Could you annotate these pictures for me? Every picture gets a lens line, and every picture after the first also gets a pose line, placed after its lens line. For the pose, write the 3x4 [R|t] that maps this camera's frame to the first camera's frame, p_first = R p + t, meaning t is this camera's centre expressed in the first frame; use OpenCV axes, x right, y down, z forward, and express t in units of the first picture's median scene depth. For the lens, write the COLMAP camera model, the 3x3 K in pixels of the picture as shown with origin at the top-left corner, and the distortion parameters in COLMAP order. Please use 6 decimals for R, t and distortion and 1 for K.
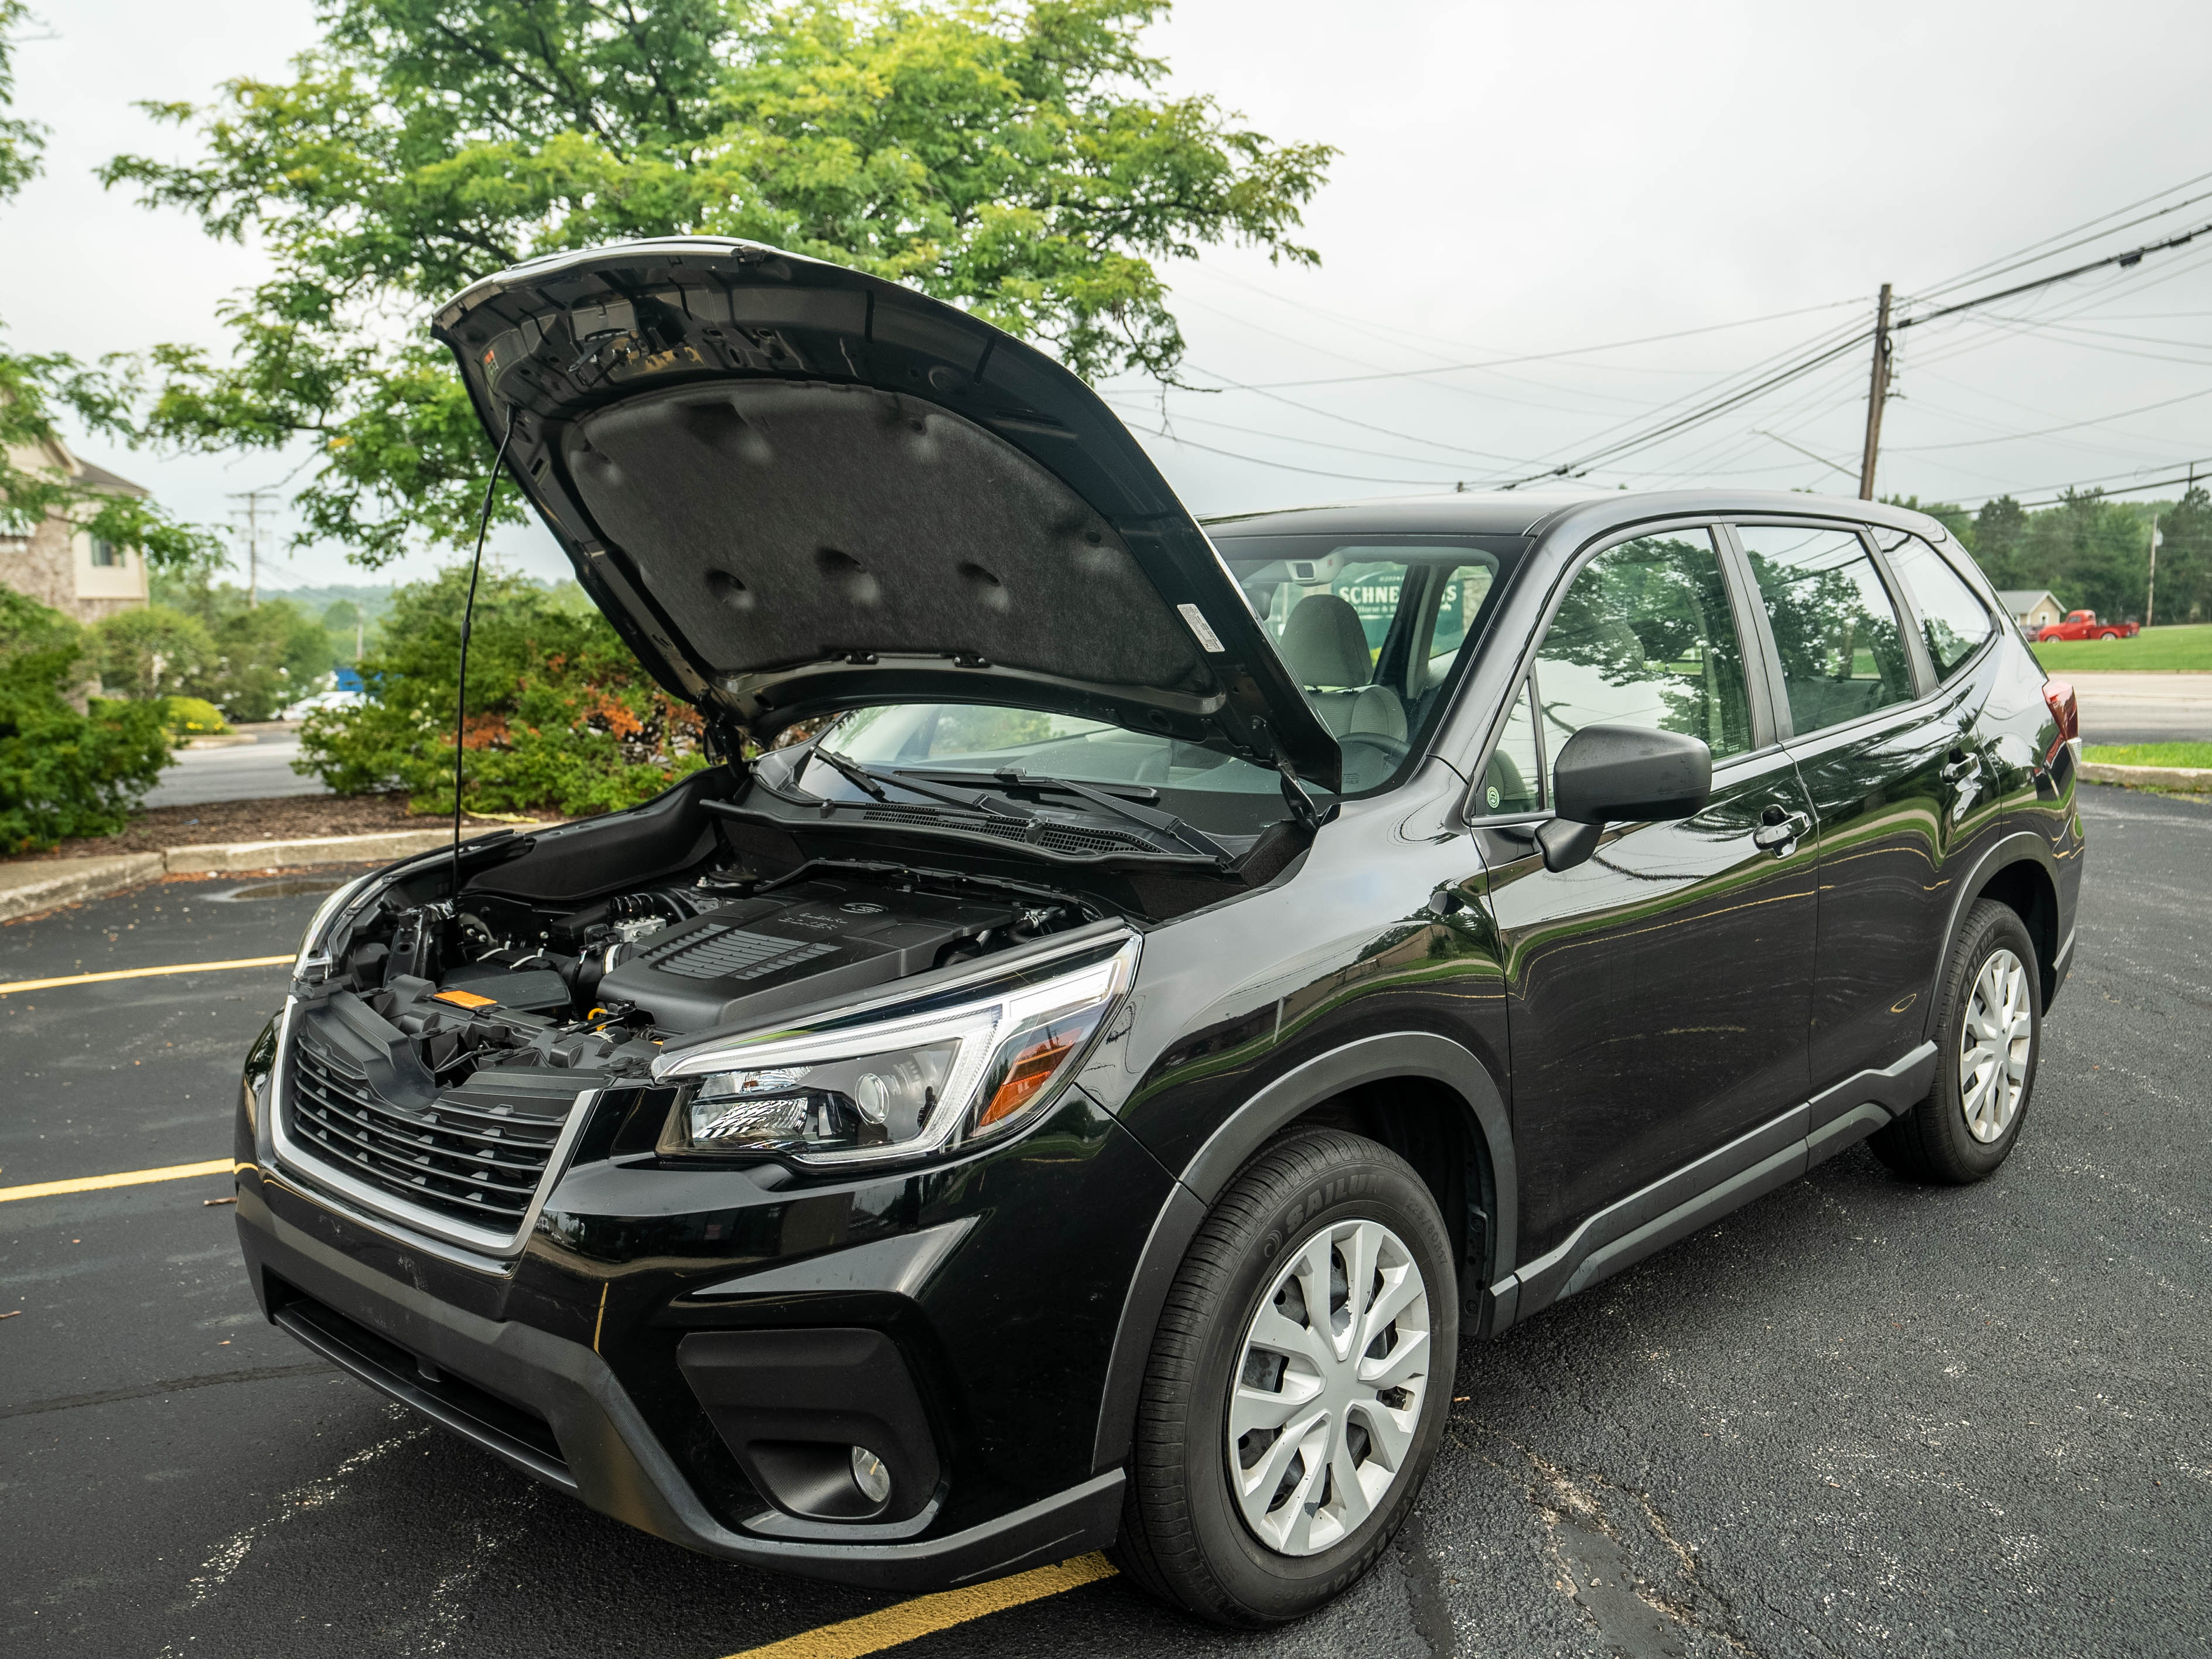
lens RADIAL K [[1939.1, 0, 1109.6], [0, 1939.1, 827.2], [0, 0, 1]] dist [0.003978, 0.052350]
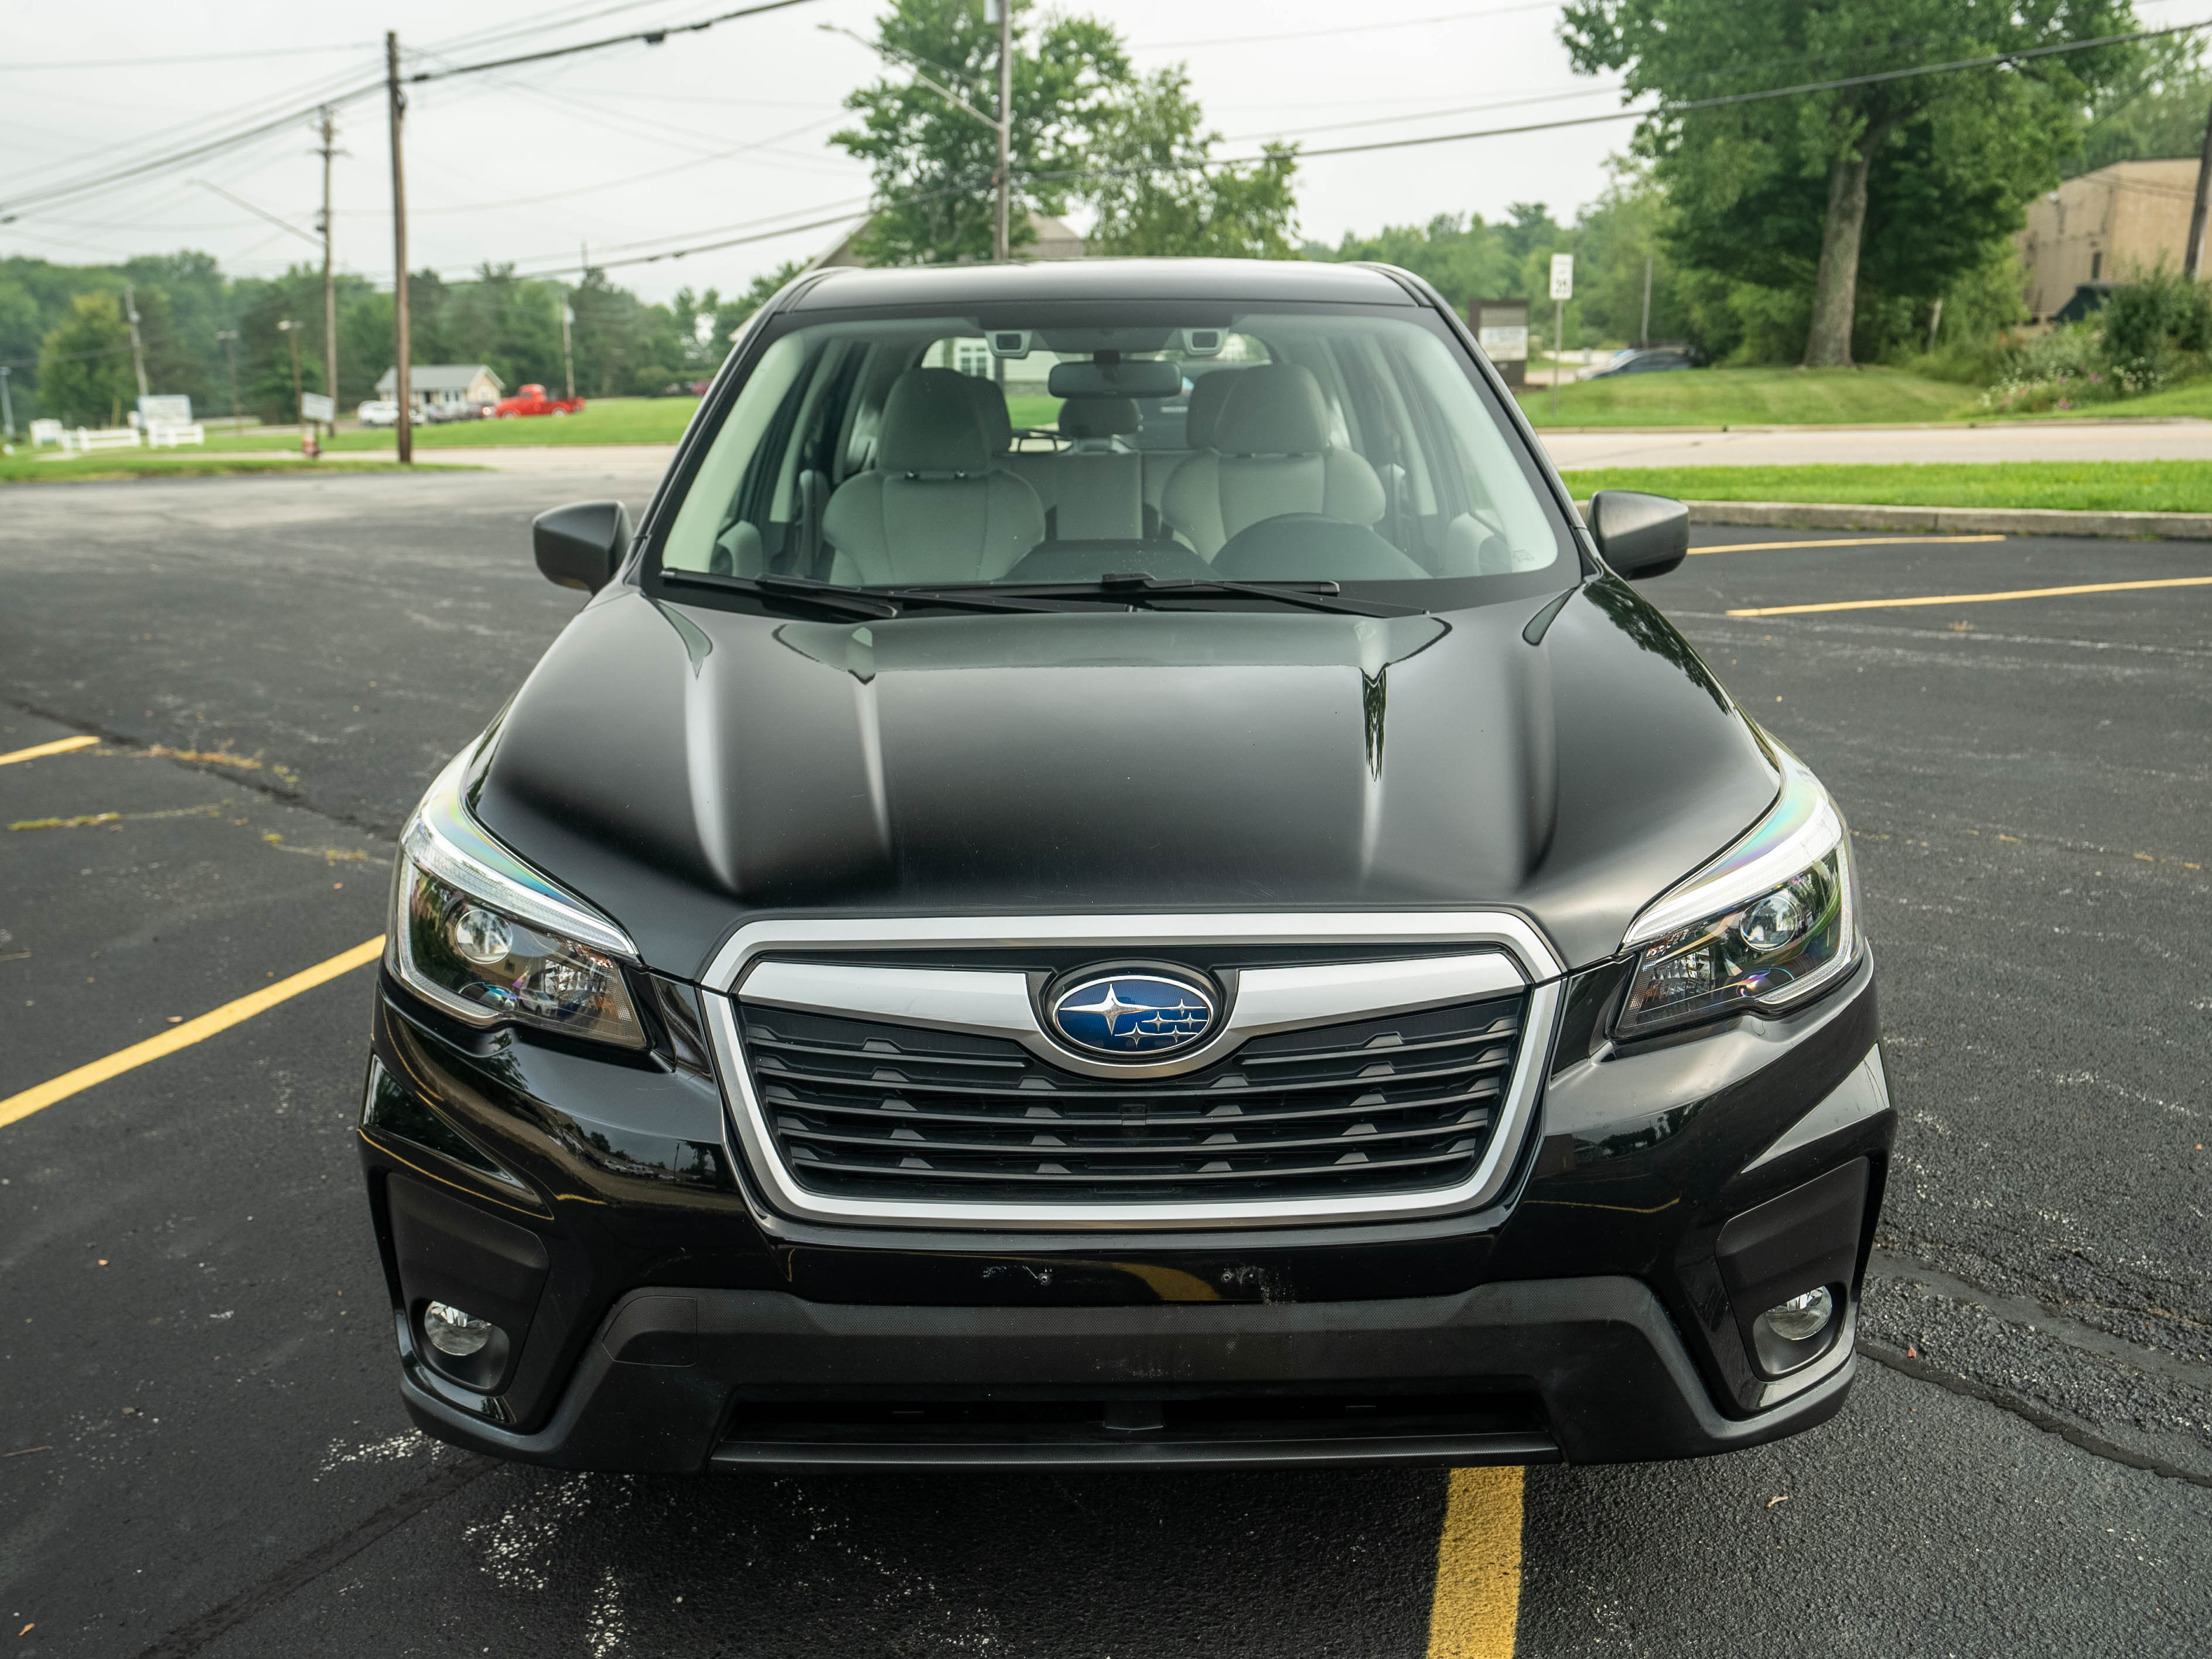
lens RADIAL K [[2015.6, 0, 1106.0], [0, 2015.6, 829.5], [0, 0, 1]] dist [0.007509, 0.062739]
pose [[0.719061, -0.155875, 0.677240, -0.481332], [0.084452, 0.986898, 0.137479, -0.030732], [-0.689796, -0.041662, 0.722804, 0.255503]]
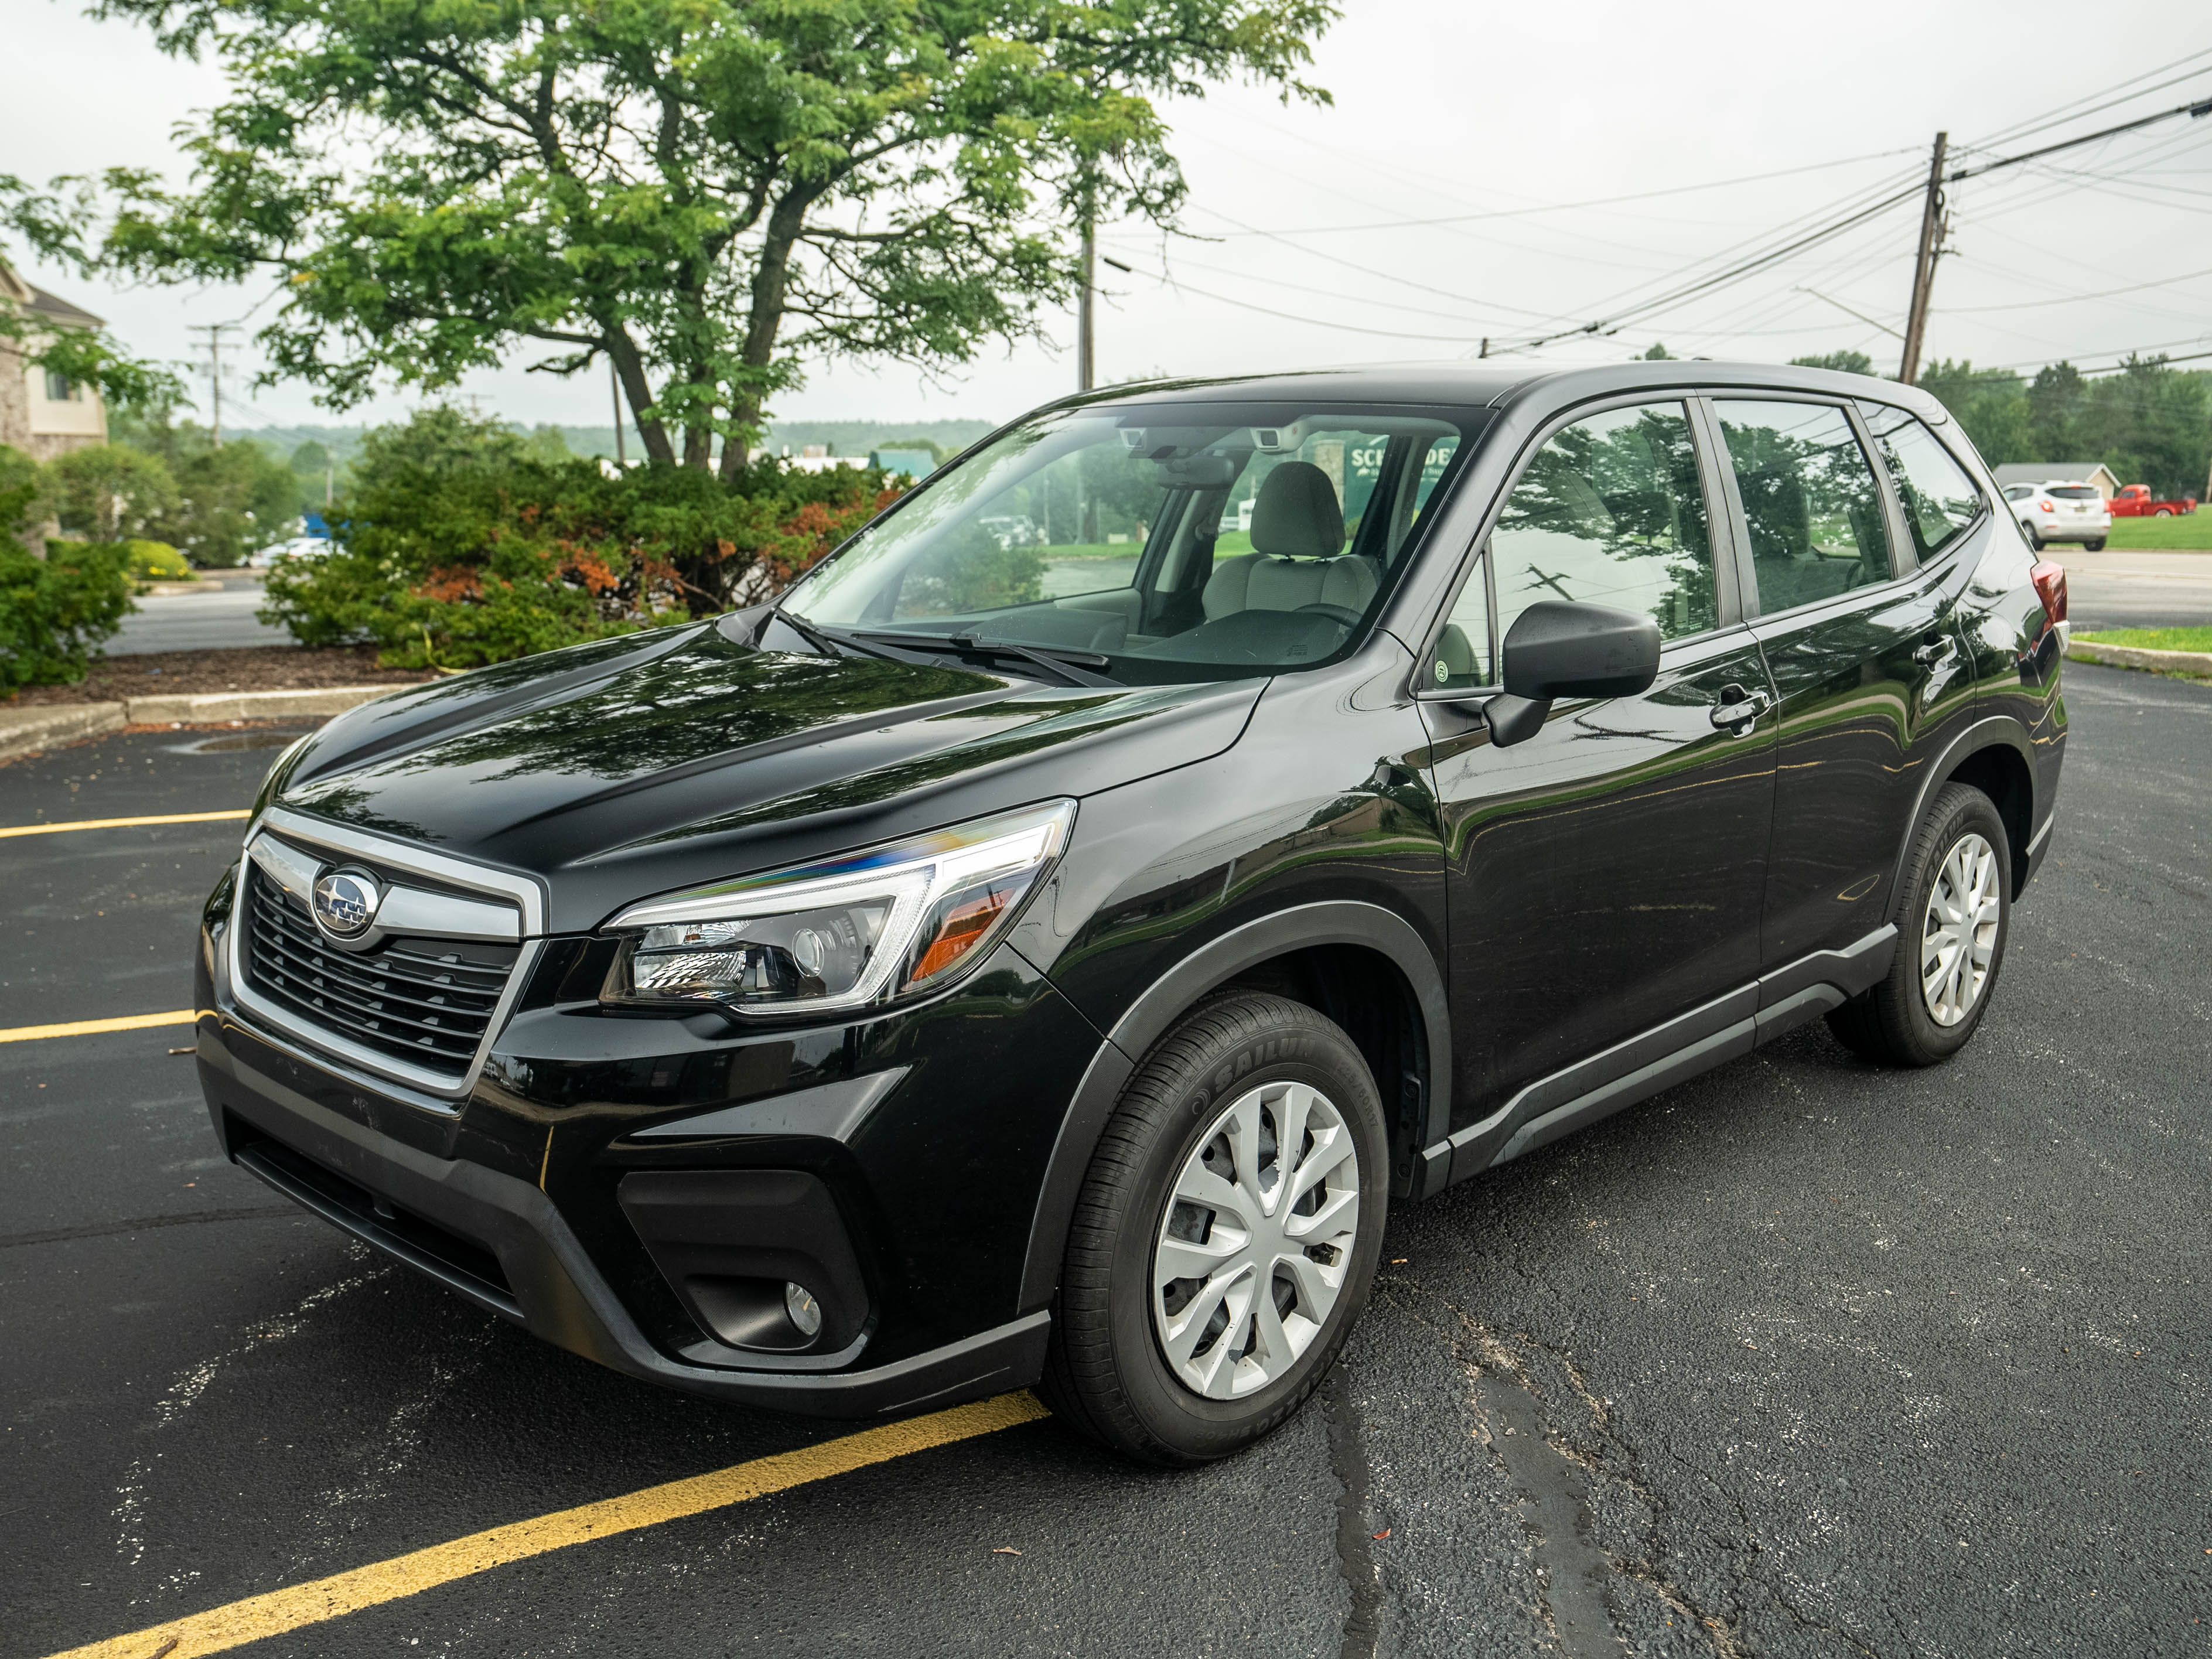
lens RADIAL K [[2015.6, 0, 1106.0], [0, 2015.6, 829.5], [0, 0, 1]] dist [0.007509, 0.062739]
pose [[0.999820, 0.018796, -0.002401, 0.018163], [-0.018595, 0.997615, 0.066466, 0.000034], [0.003644, -0.066410, 0.997786, -0.032213]]
